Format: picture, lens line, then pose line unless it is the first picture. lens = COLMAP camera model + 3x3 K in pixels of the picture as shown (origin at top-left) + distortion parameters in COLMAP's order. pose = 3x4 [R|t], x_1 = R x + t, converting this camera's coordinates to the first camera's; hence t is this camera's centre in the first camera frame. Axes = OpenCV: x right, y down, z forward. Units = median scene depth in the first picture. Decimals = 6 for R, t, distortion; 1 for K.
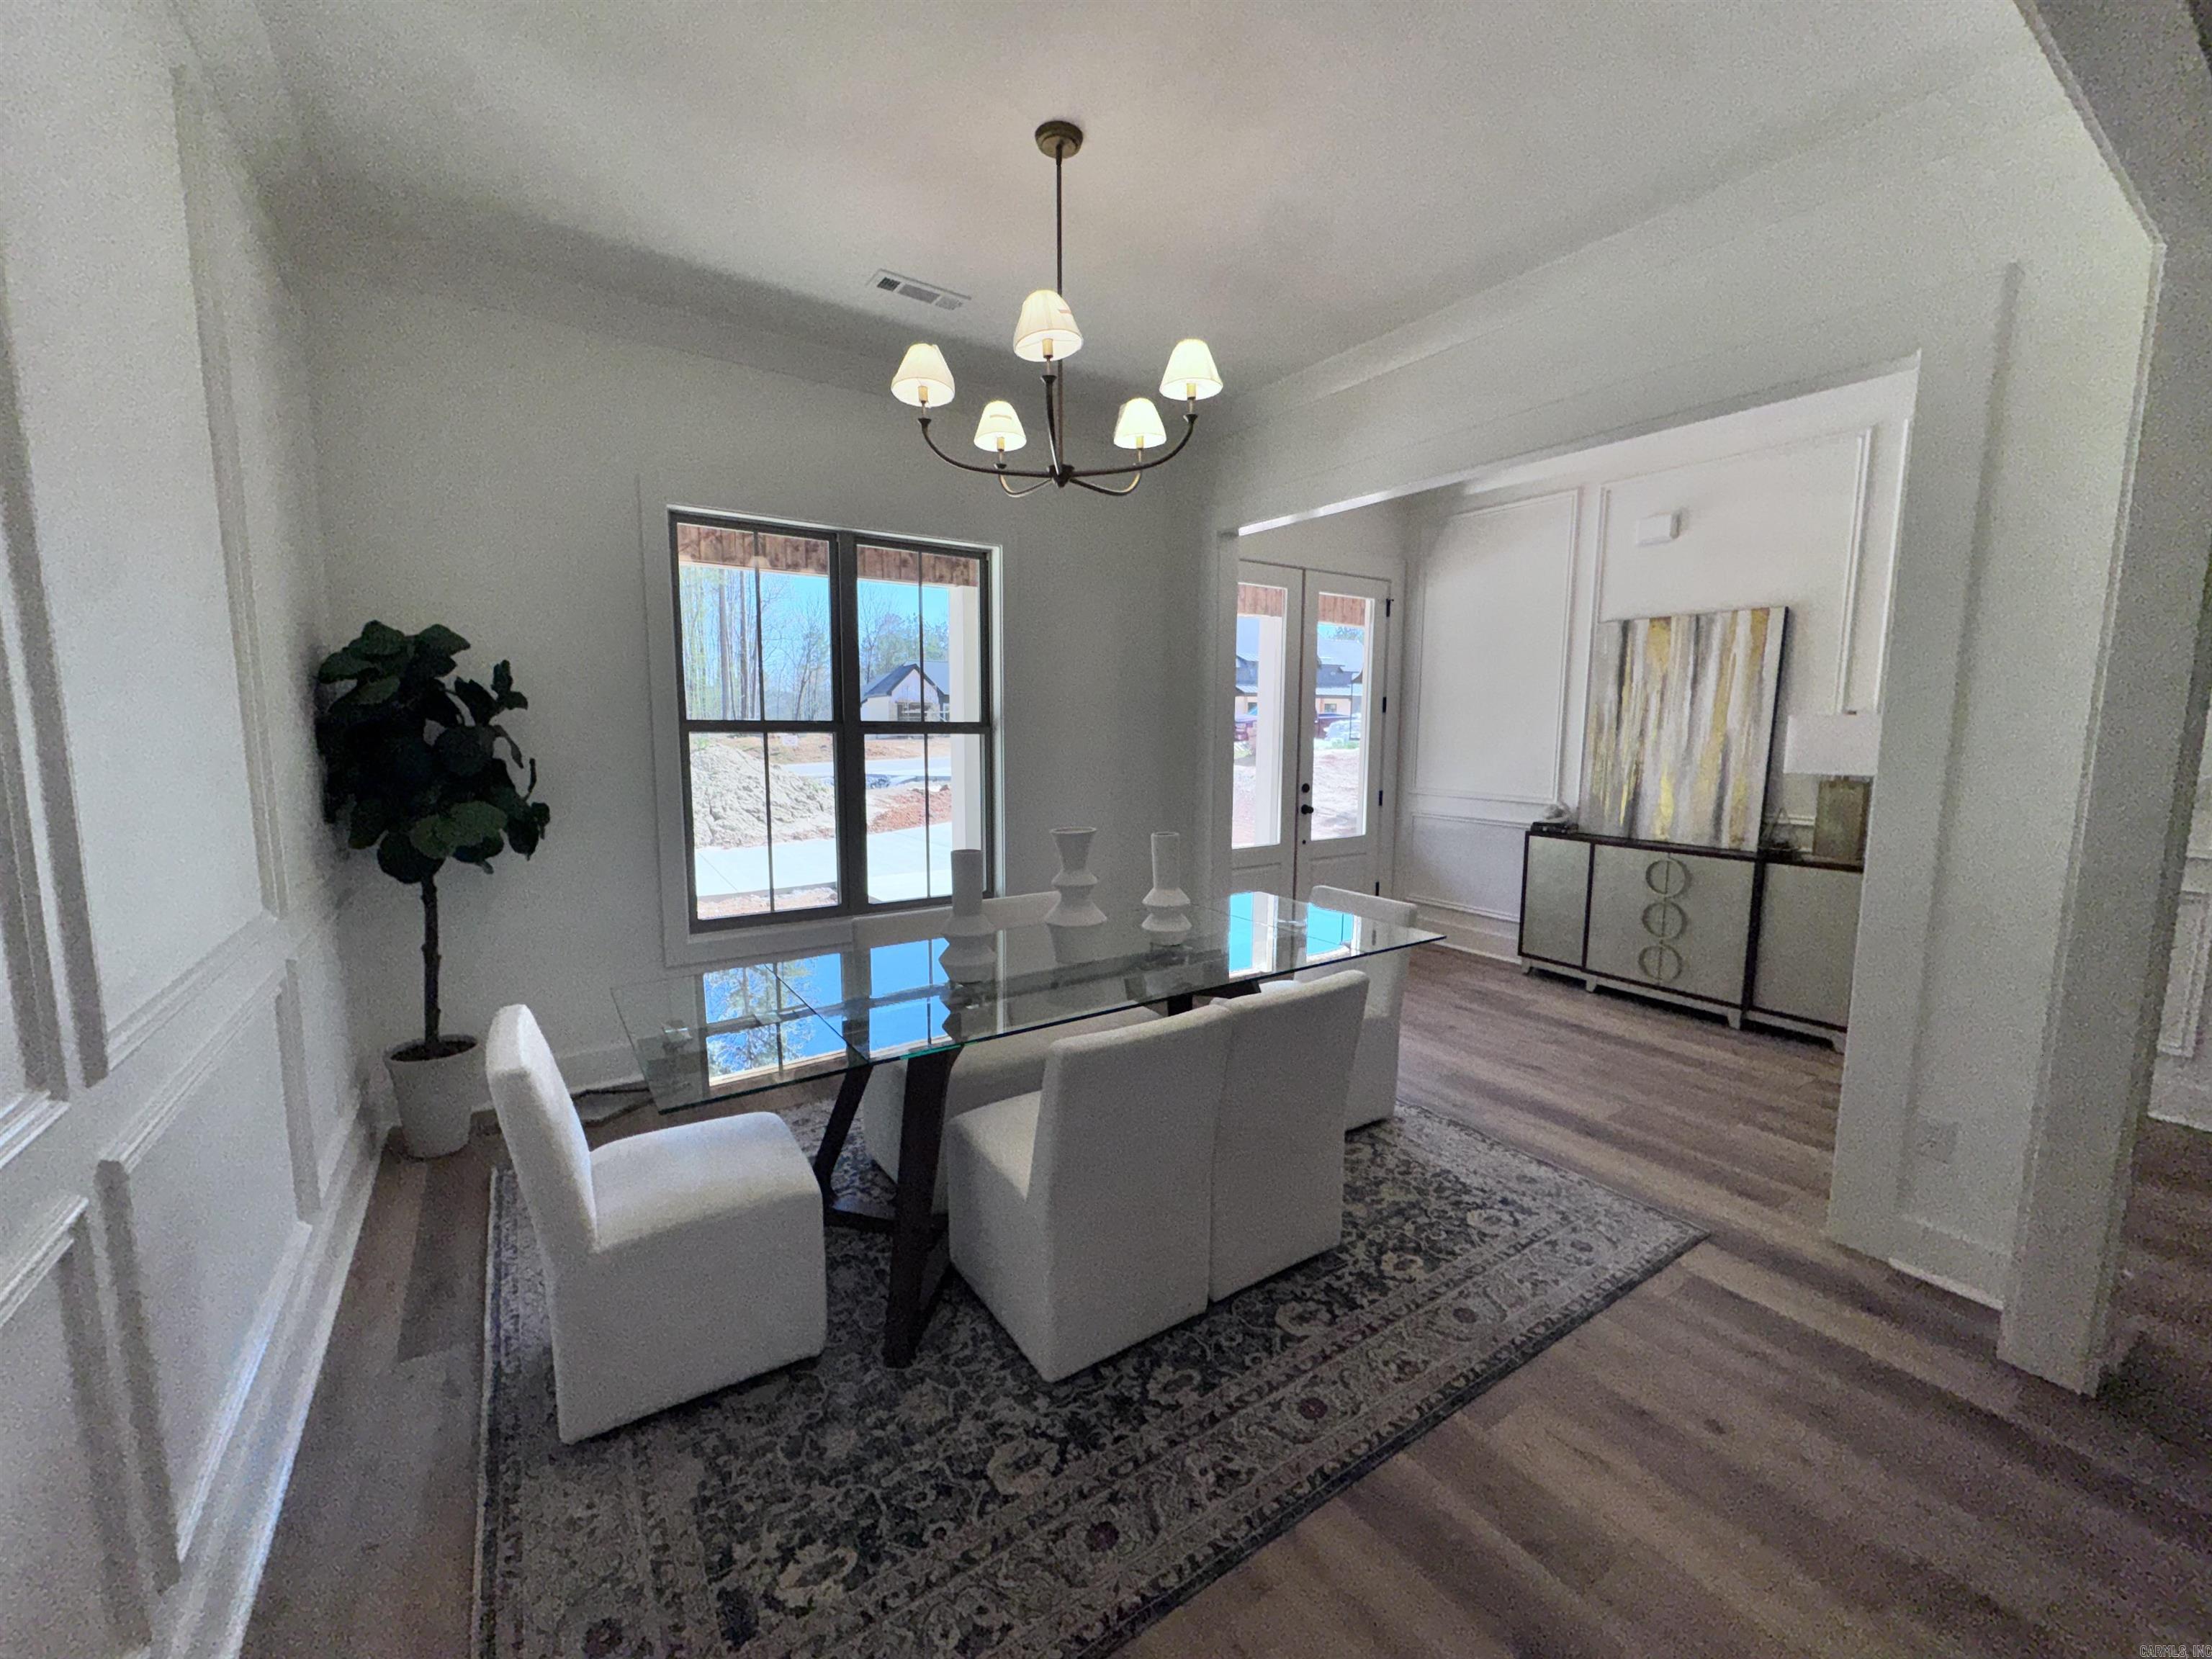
lens RADIAL K [[879.9, 0, 1101.0], [0, 879.9, 828.6], [0, 0, 1]] dist [-0.001891, 0.000091]
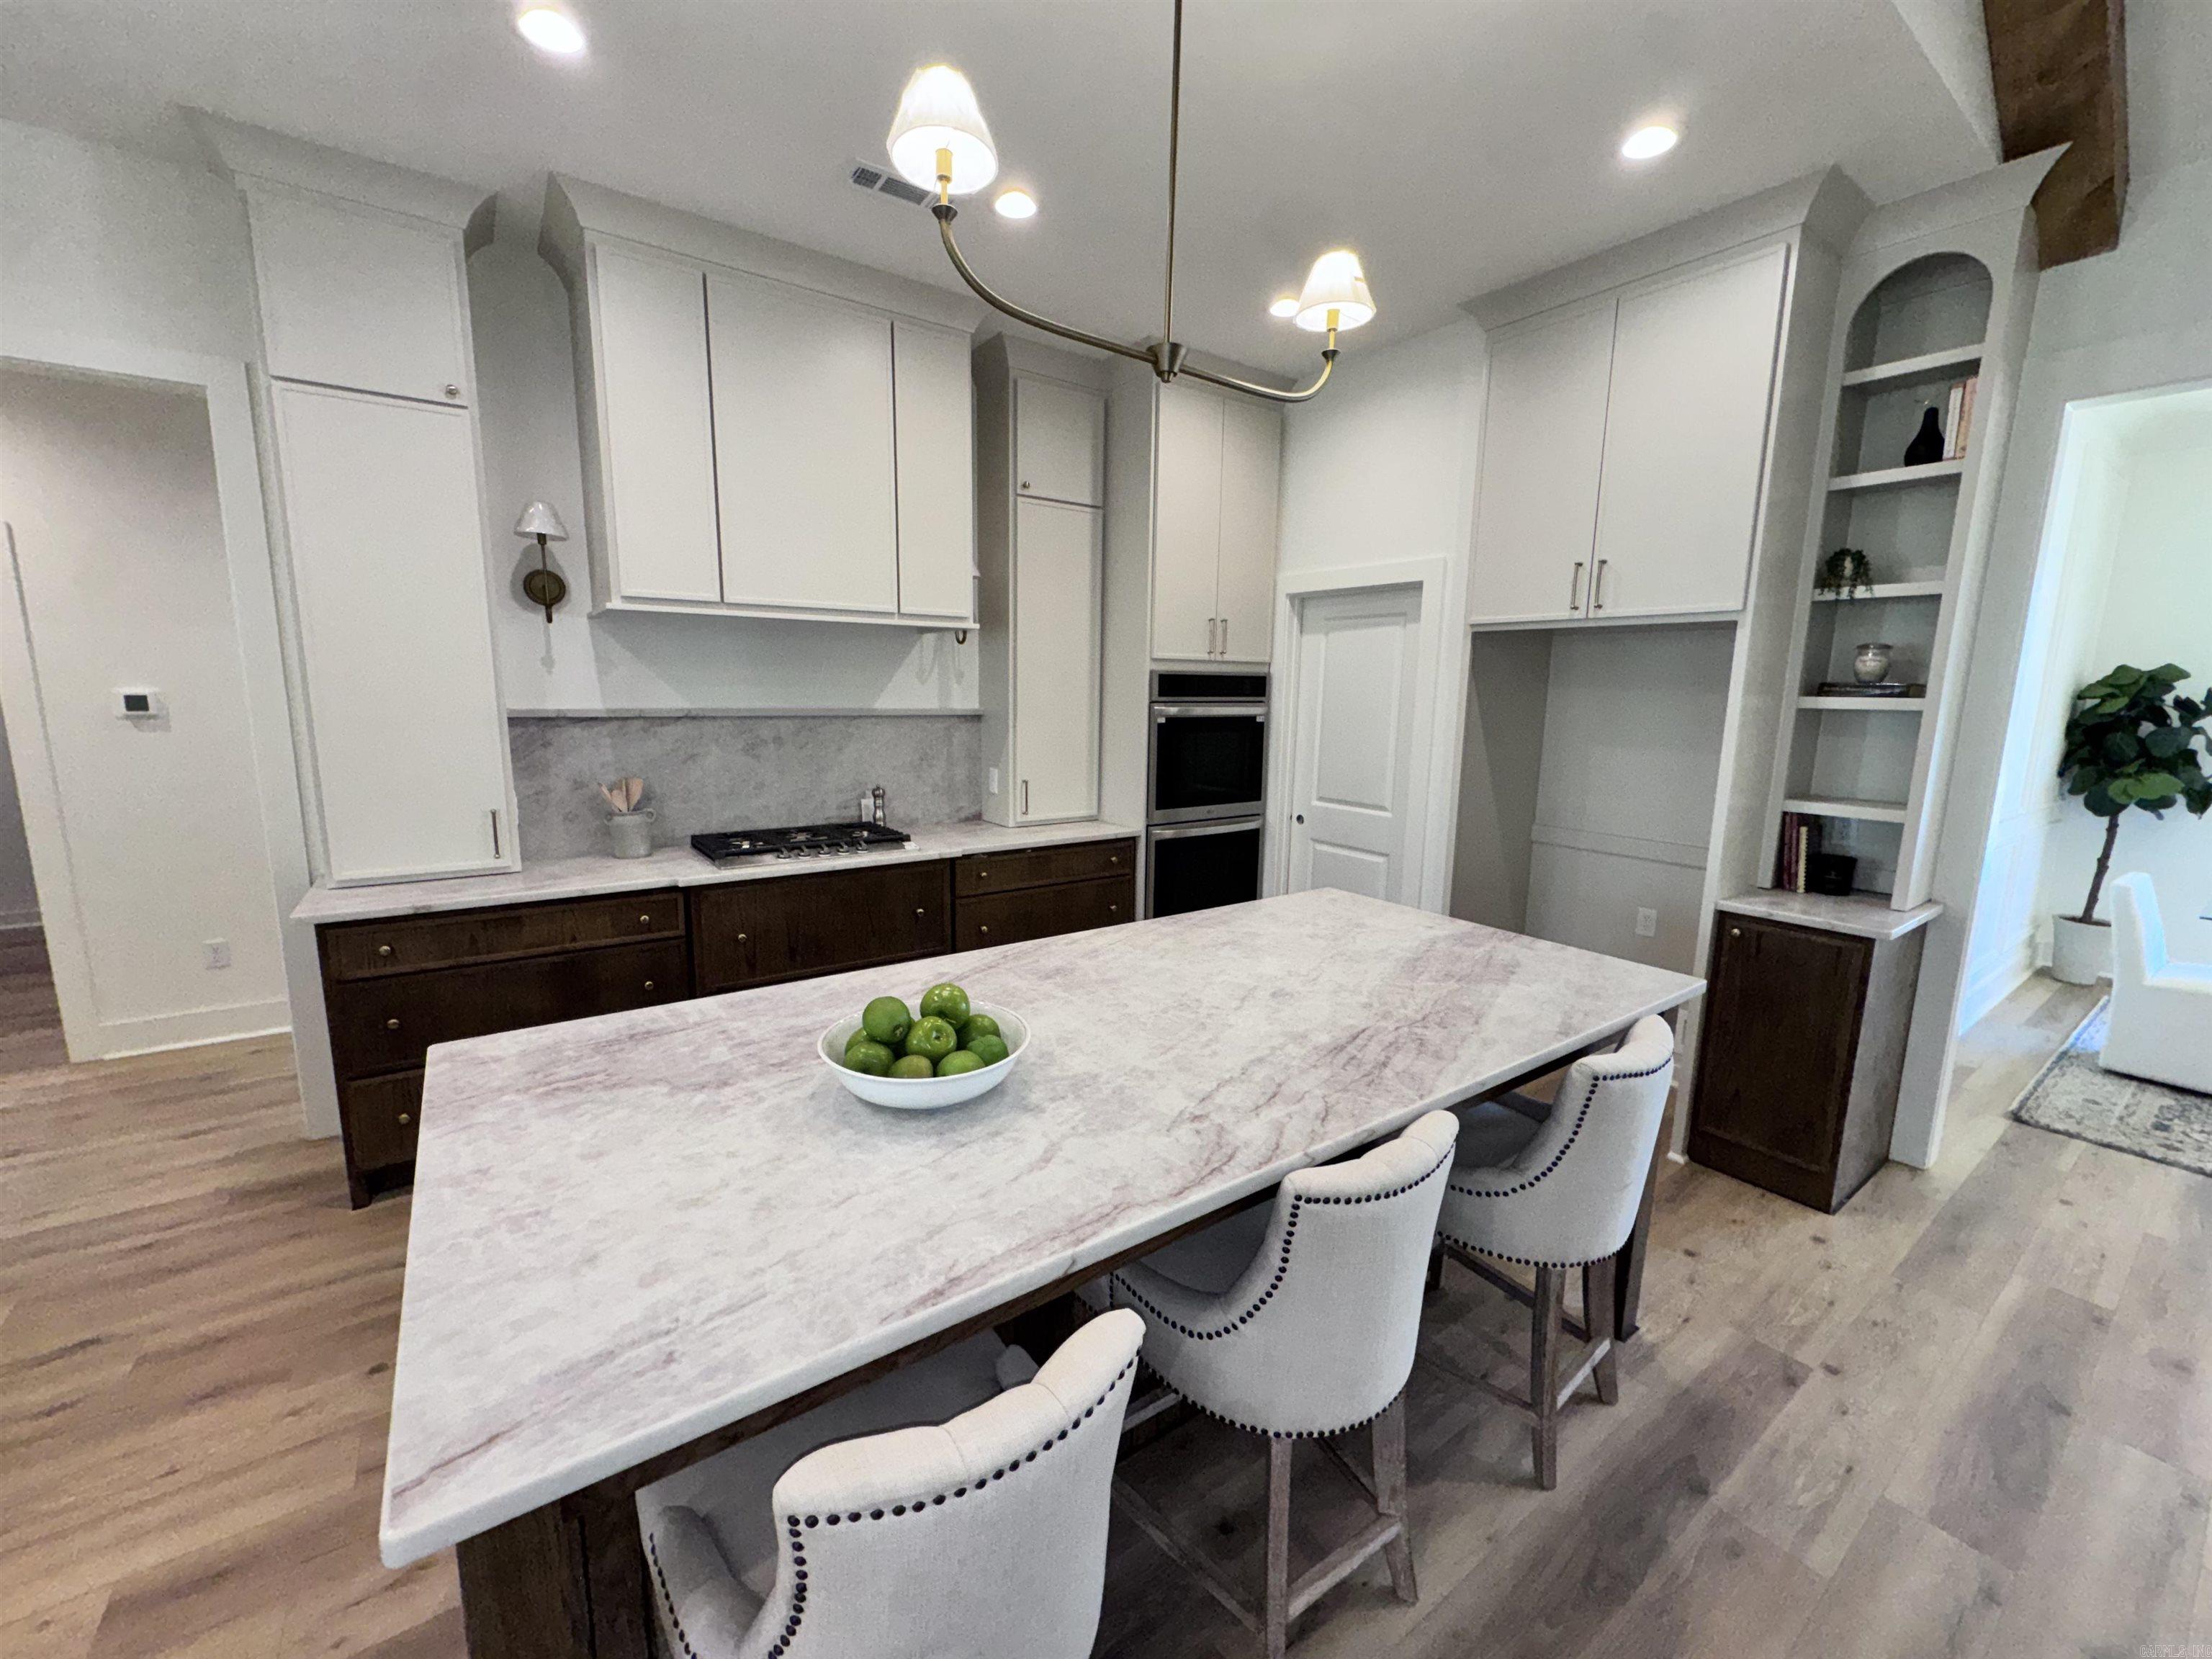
lens RADIAL K [[879.9, 0, 1106.6], [0, 879.9, 828.3], [0, 0, 1]] dist [-0.001891, 0.000091]
pose [[0.029522, 0.154667, -0.987525, 0.533450], [-0.135038, 0.979516, 0.149376, 0.056154], [0.990401, 0.128943, 0.049803, -0.628476]]
